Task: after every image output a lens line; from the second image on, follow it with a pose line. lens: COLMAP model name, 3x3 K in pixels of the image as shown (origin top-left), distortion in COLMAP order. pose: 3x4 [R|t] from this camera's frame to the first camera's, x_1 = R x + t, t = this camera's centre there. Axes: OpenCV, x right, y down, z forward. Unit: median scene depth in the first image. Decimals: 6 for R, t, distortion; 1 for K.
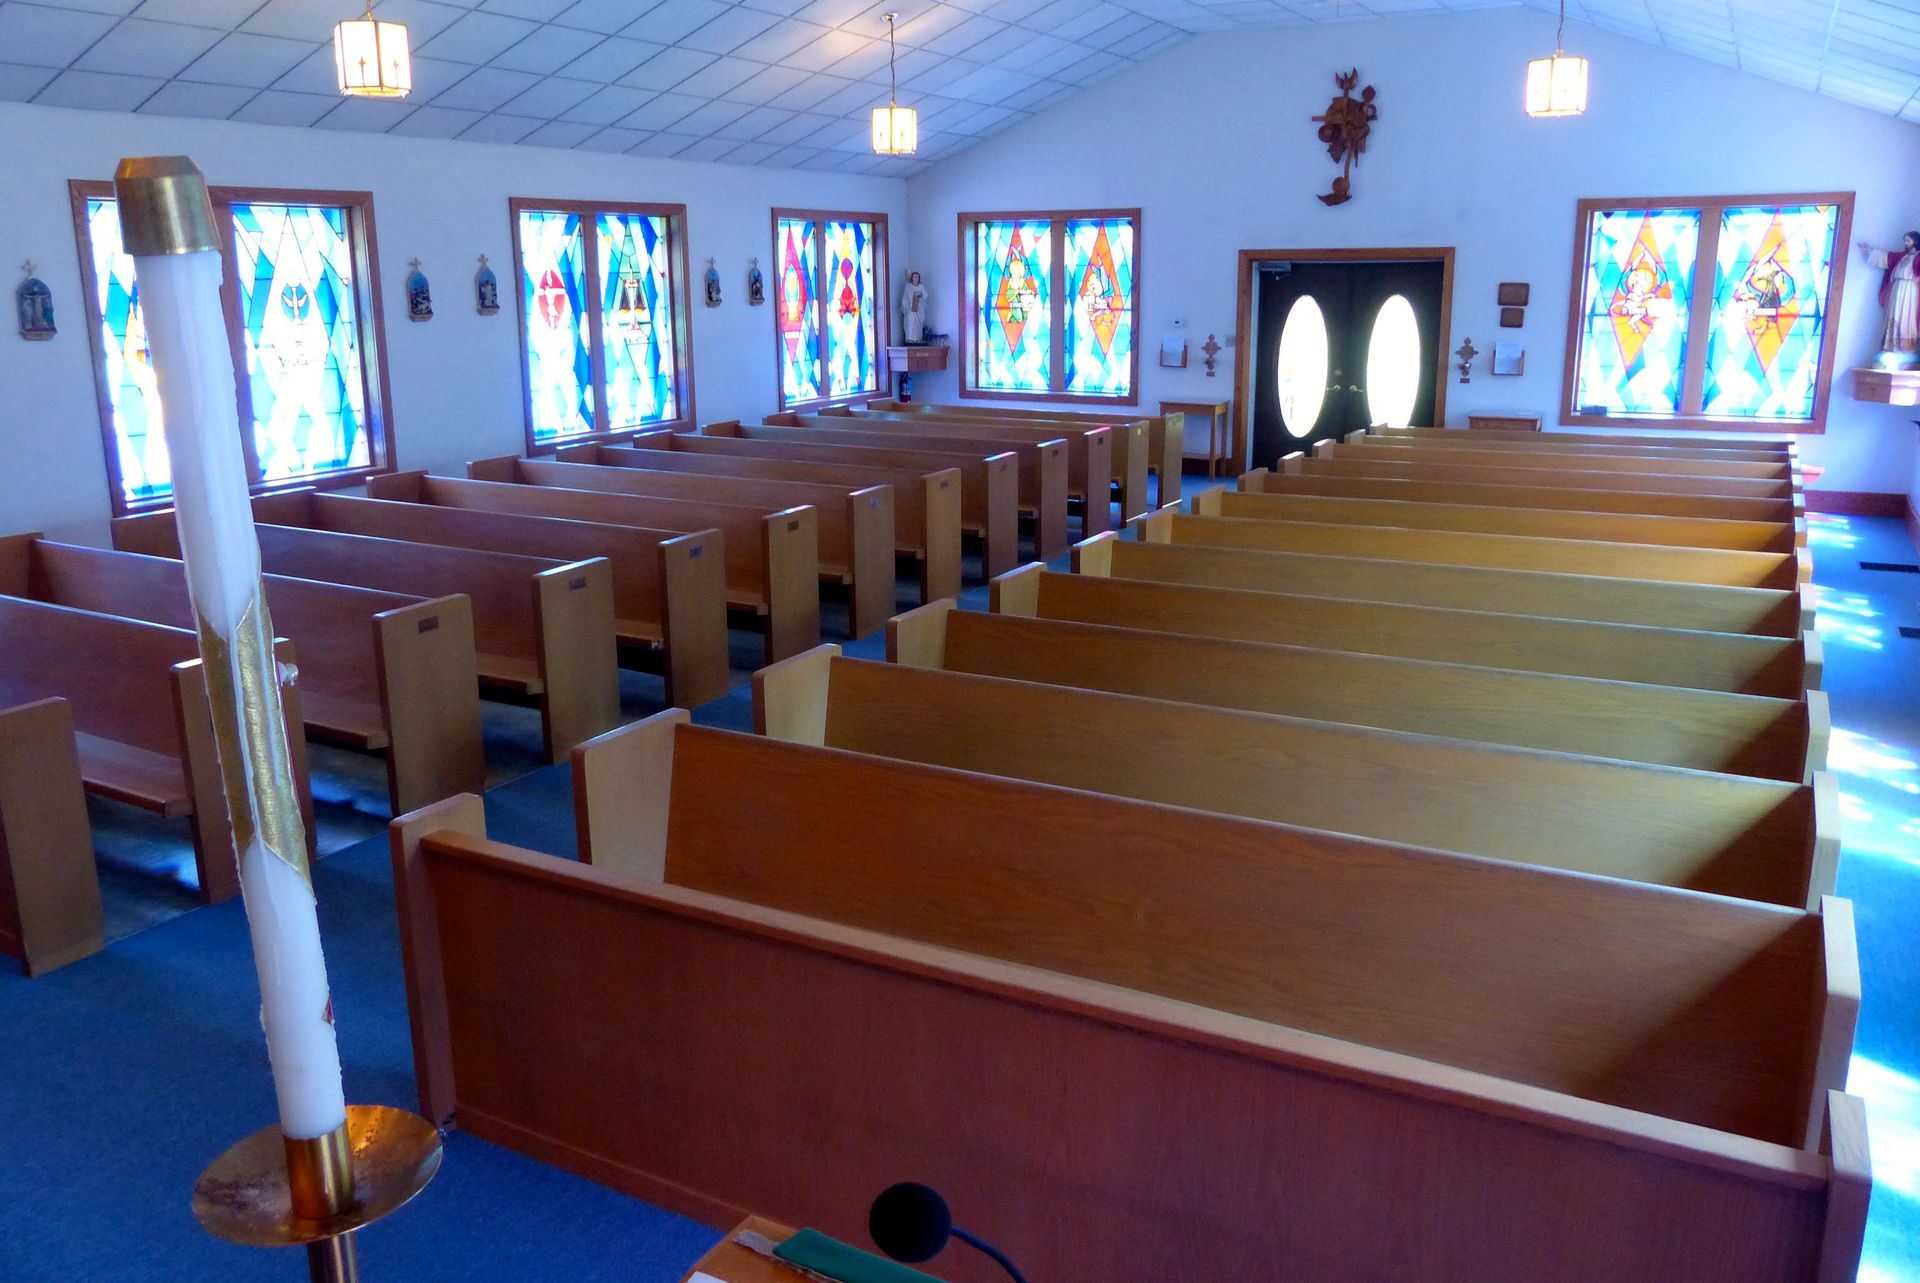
lens RADIAL K [[1522.2, 0, 960.0], [0, 1522.2, 641.5], [0, 0, 1]] dist [0.001776, 0.003315]
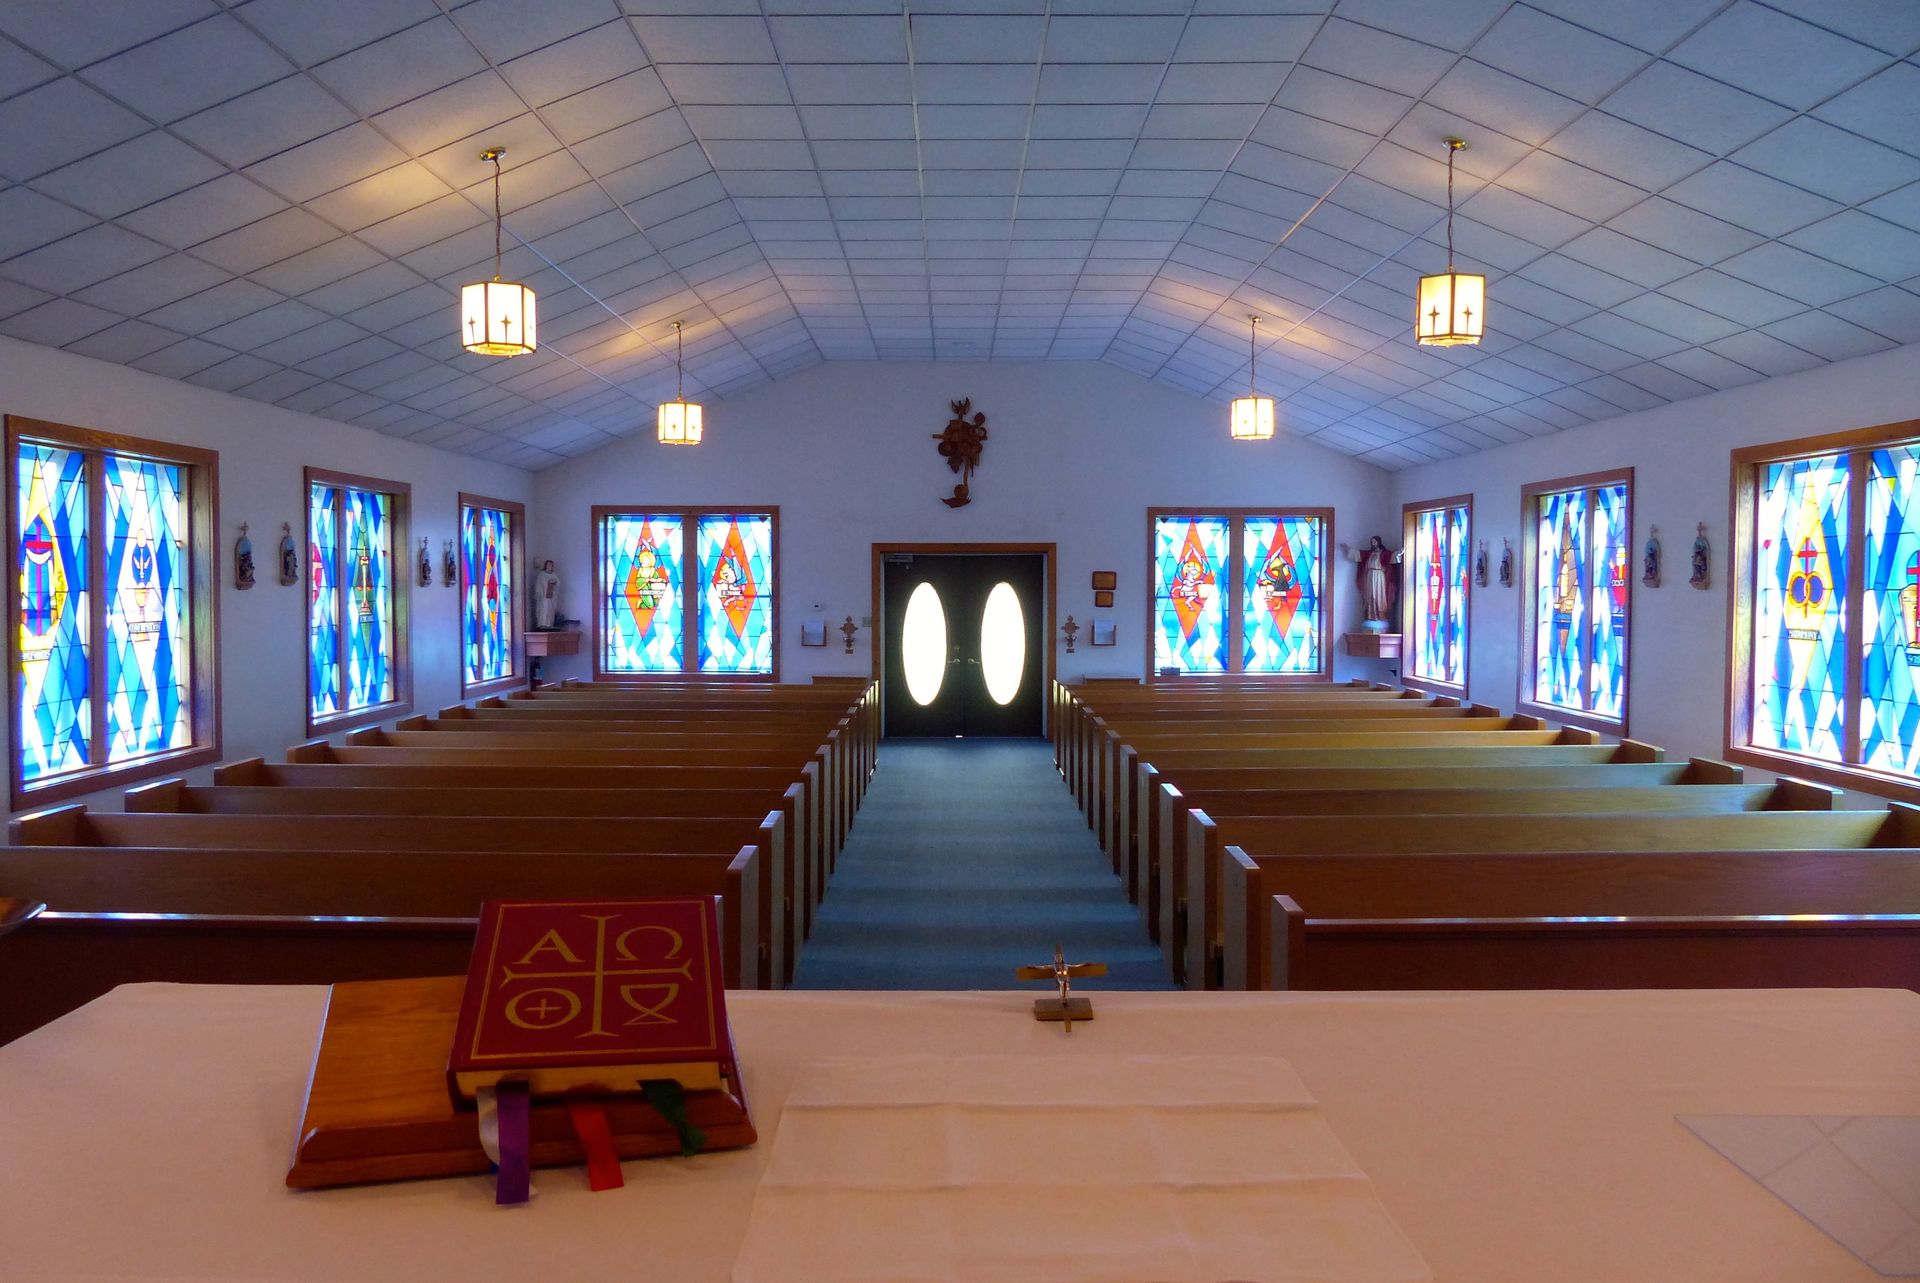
lens RADIAL K [[1522.2, 0, 960.0], [0, 1522.2, 641.5], [0, 0, 1]] dist [0.001776, 0.003315]
pose [[0.874807, -0.011706, 0.484330, -0.303716], [0.111476, 0.977747, -0.177720, 0.023705], [-0.471472, 0.209462, 0.856645, 0.009026]]
